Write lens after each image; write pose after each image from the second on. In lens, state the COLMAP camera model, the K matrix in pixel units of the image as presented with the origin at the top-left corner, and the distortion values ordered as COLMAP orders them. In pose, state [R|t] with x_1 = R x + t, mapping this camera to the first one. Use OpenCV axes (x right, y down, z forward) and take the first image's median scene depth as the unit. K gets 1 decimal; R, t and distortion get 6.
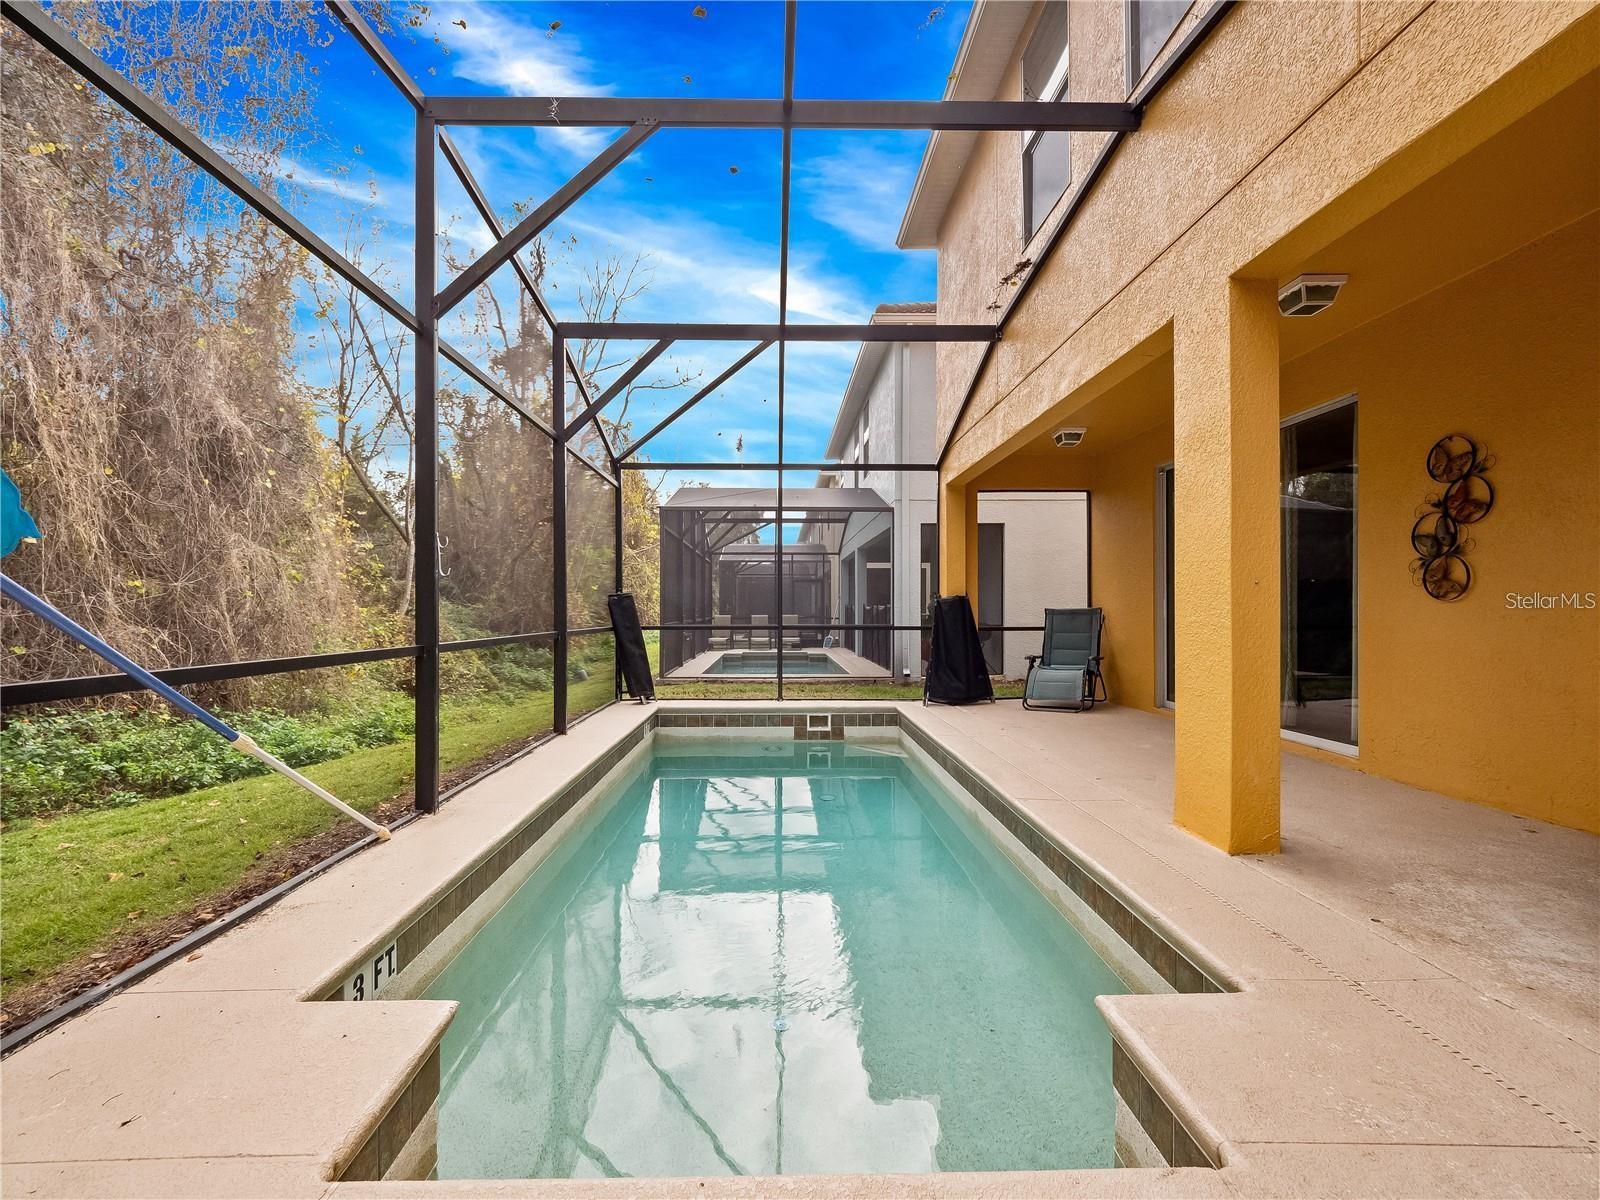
lens RADIAL K [[677.2, 0, 798.3], [0, 677.2, 611.3], [0, 0, 1]] dist [0.001539, -0.010408]
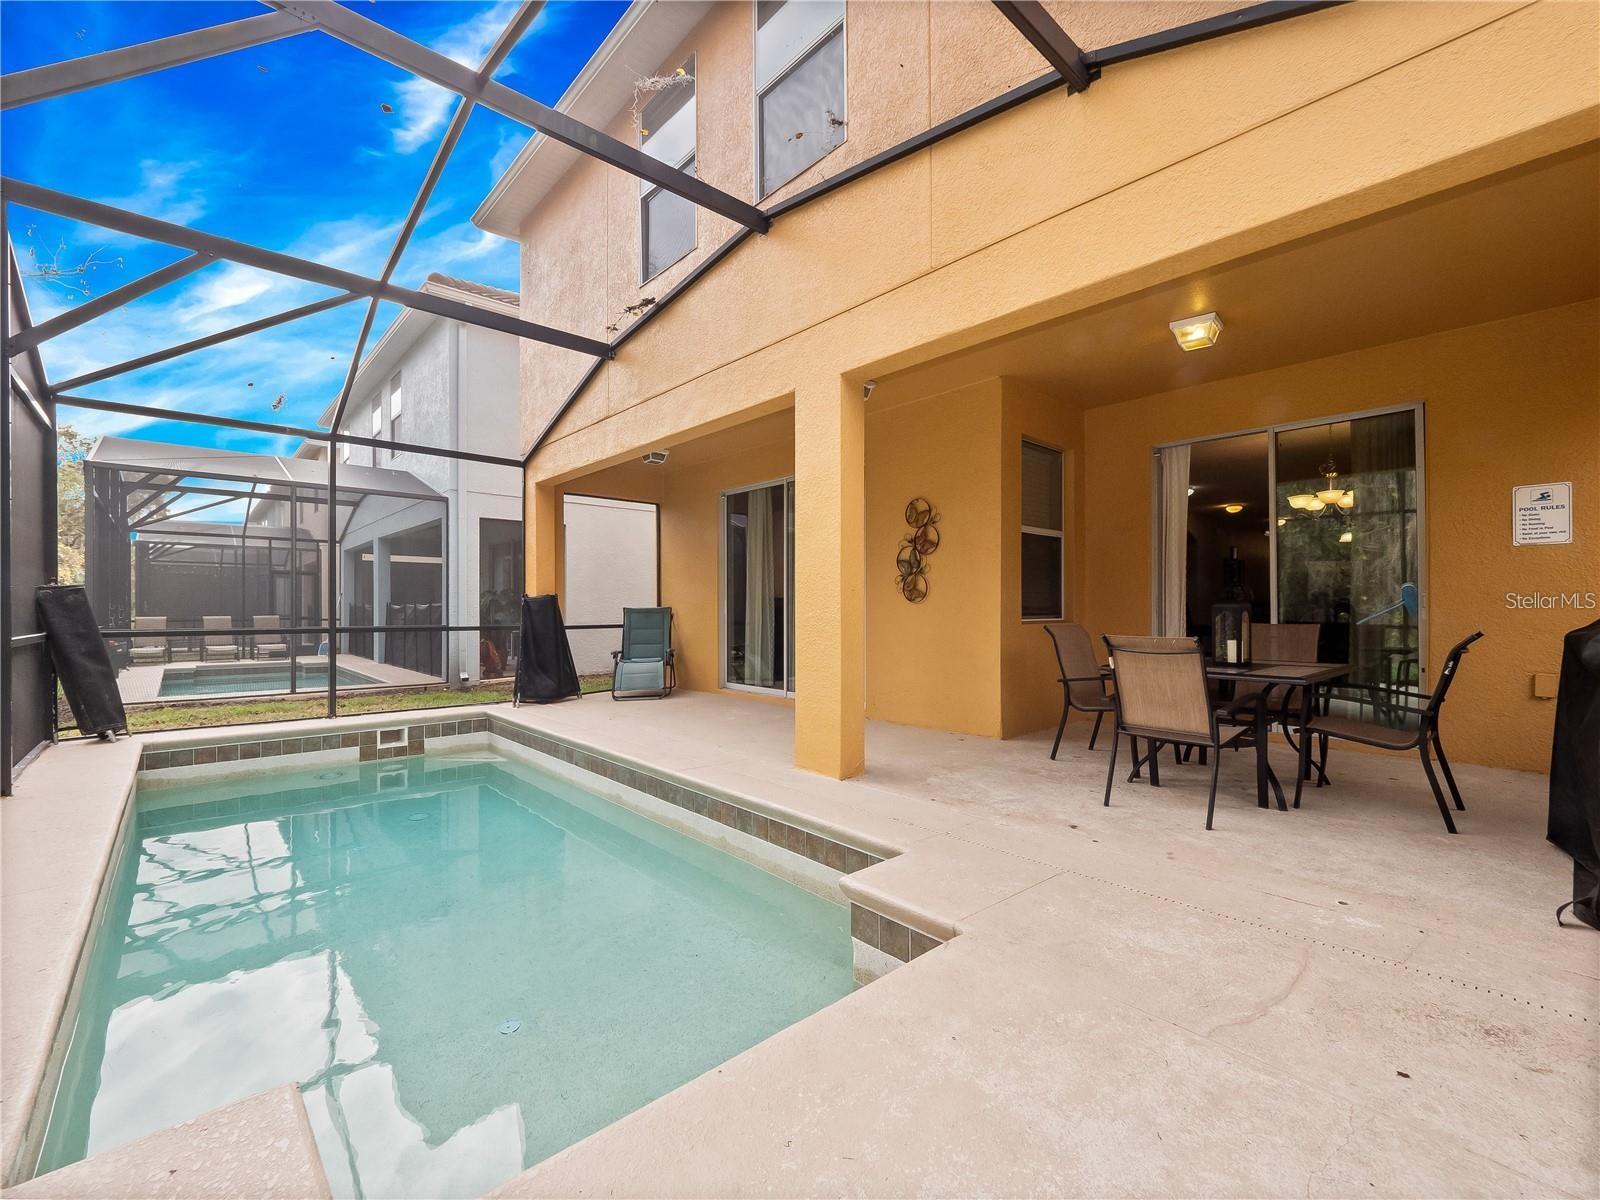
lens RADIAL K [[677.2, 0, 798.3], [0, 677.2, 611.3], [0, 0, 1]] dist [0.001539, -0.010408]
pose [[0.747651, -0.003076, 0.664085, -0.158533], [0.002309, 0.999995, 0.002032, 0.000216], [-0.664088, 0.000014, 0.747655, -0.002911]]
